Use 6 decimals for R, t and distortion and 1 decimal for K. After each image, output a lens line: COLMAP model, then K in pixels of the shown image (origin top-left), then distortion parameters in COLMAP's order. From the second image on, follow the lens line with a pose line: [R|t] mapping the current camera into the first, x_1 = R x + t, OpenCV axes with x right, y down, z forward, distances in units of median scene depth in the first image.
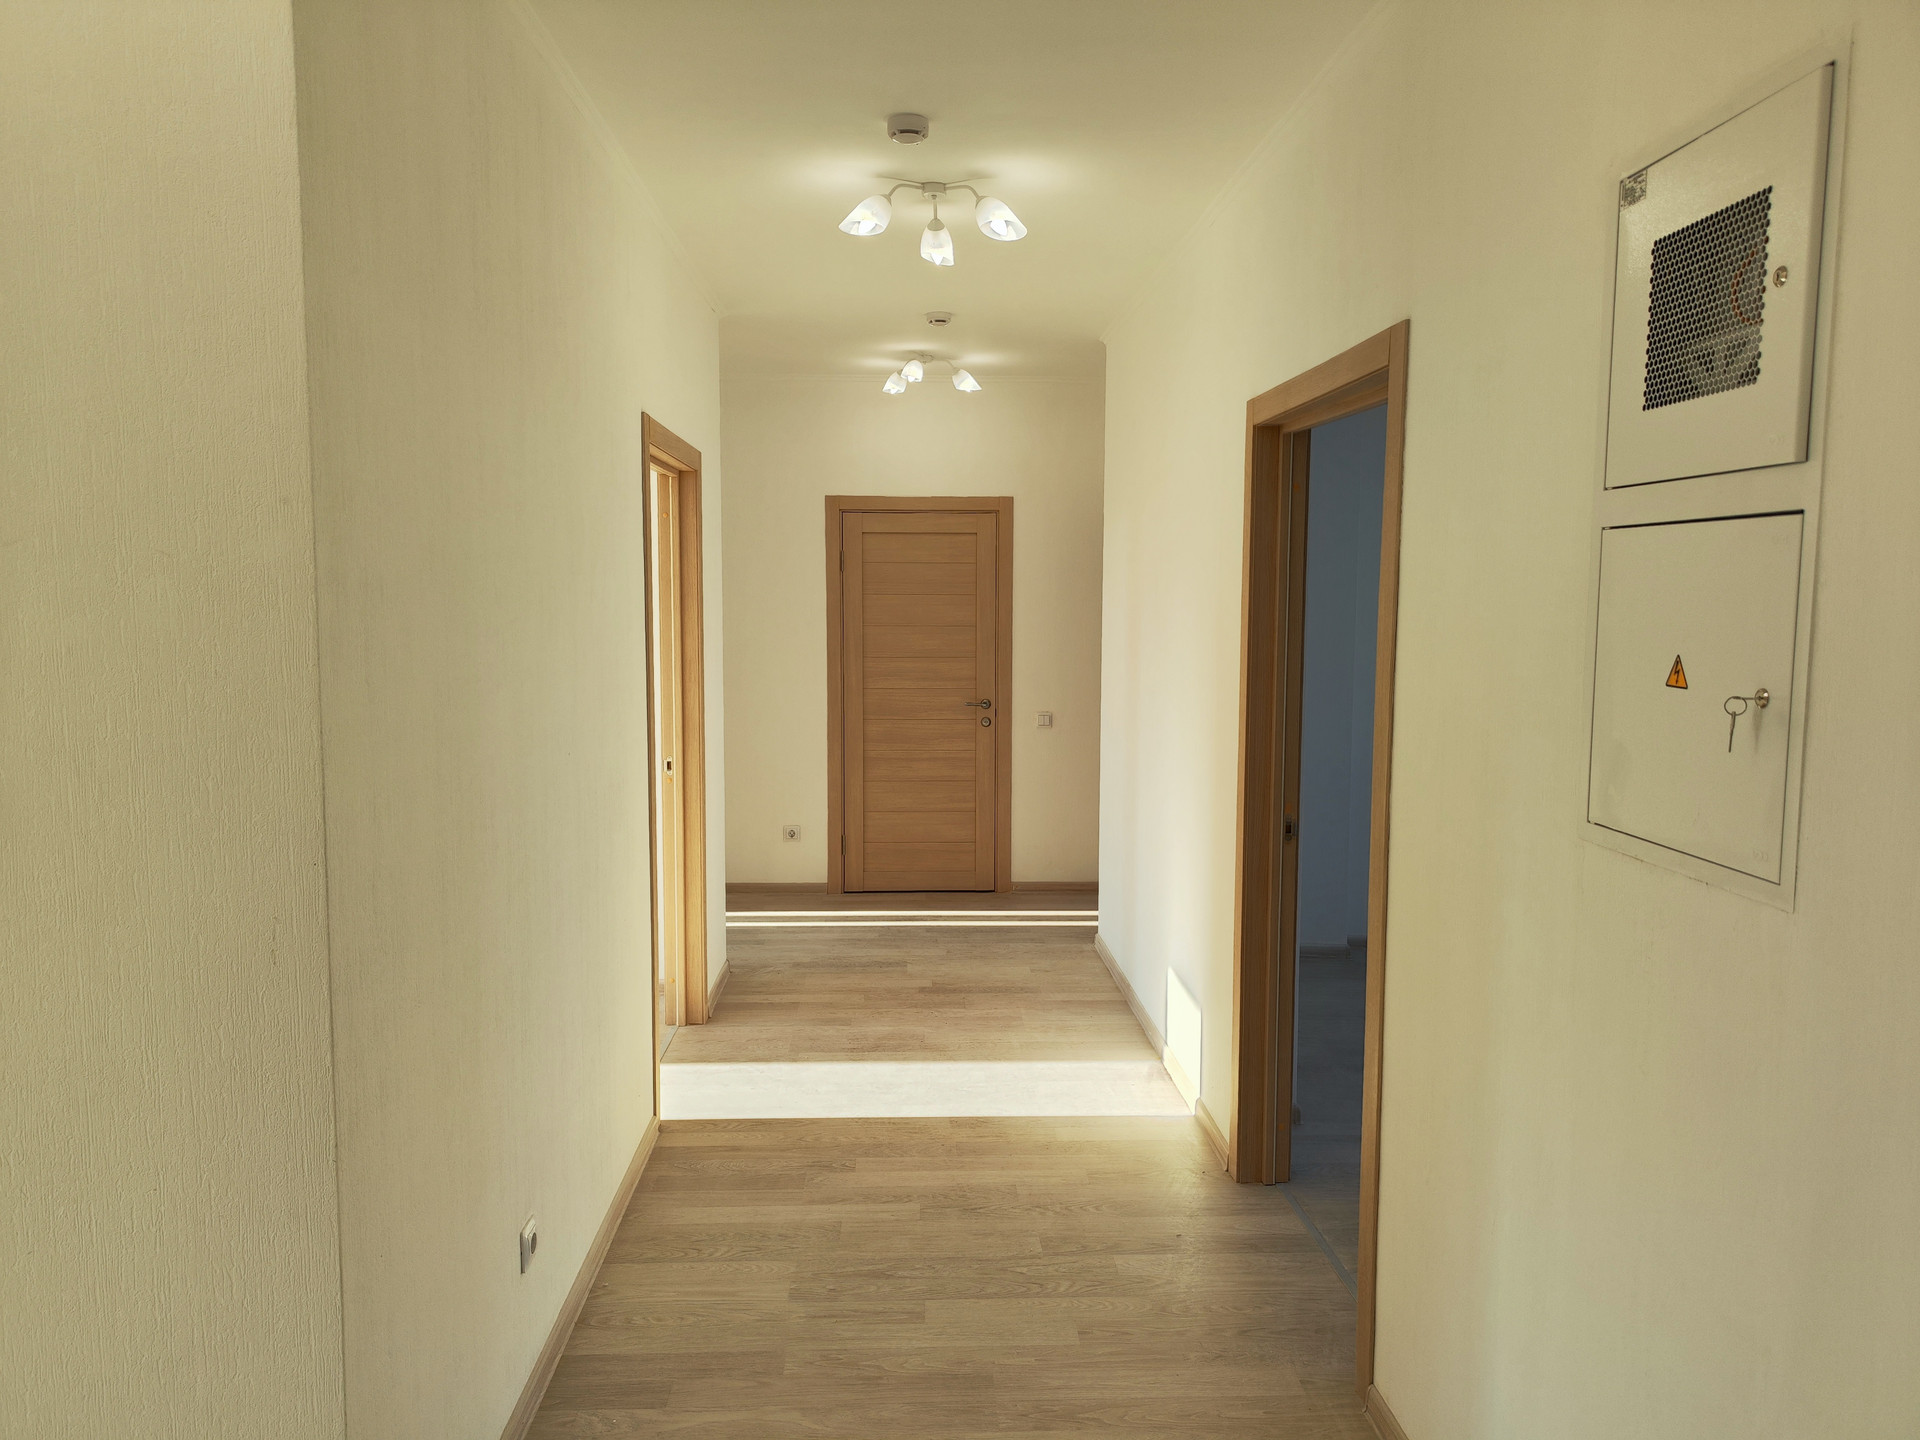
lens RADIAL K [[1316.8, 0, 960.0], [0, 1316.8, 720.0], [0, 0, 1]] dist [0.007151, 0.001615]
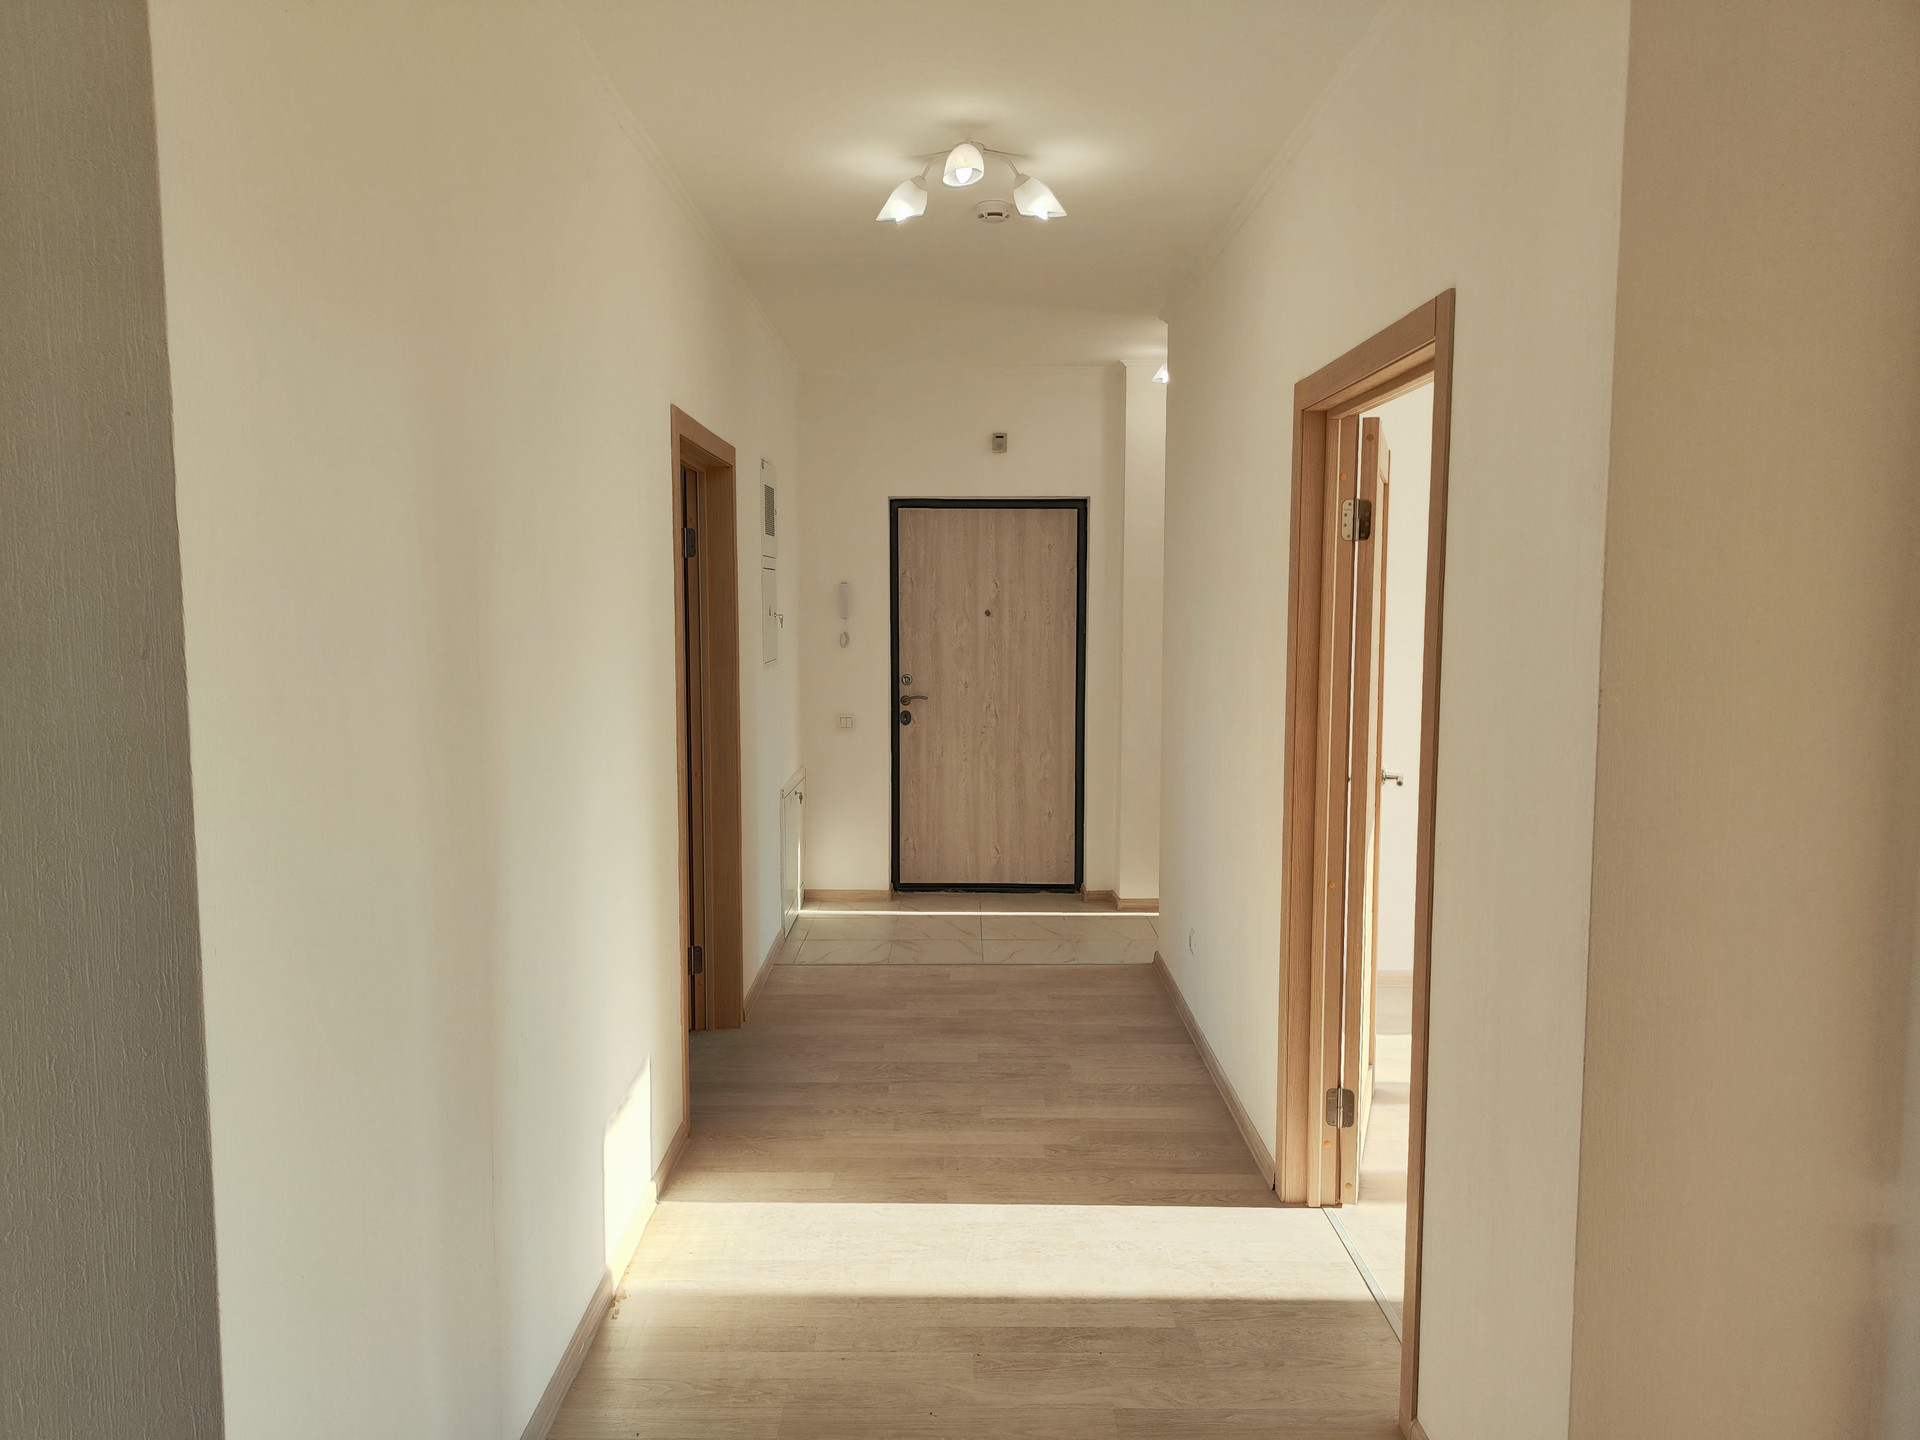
lens RADIAL K [[1316.8, 0, 960.0], [0, 1316.8, 720.0], [0, 0, 1]] dist [0.007151, 0.001615]
pose [[-0.998941, -0.007718, 0.045359, -0.060809], [0.001066, 0.981687, 0.190499, -0.193426], [-0.045998, 0.190346, -0.980639, 2.048023]]
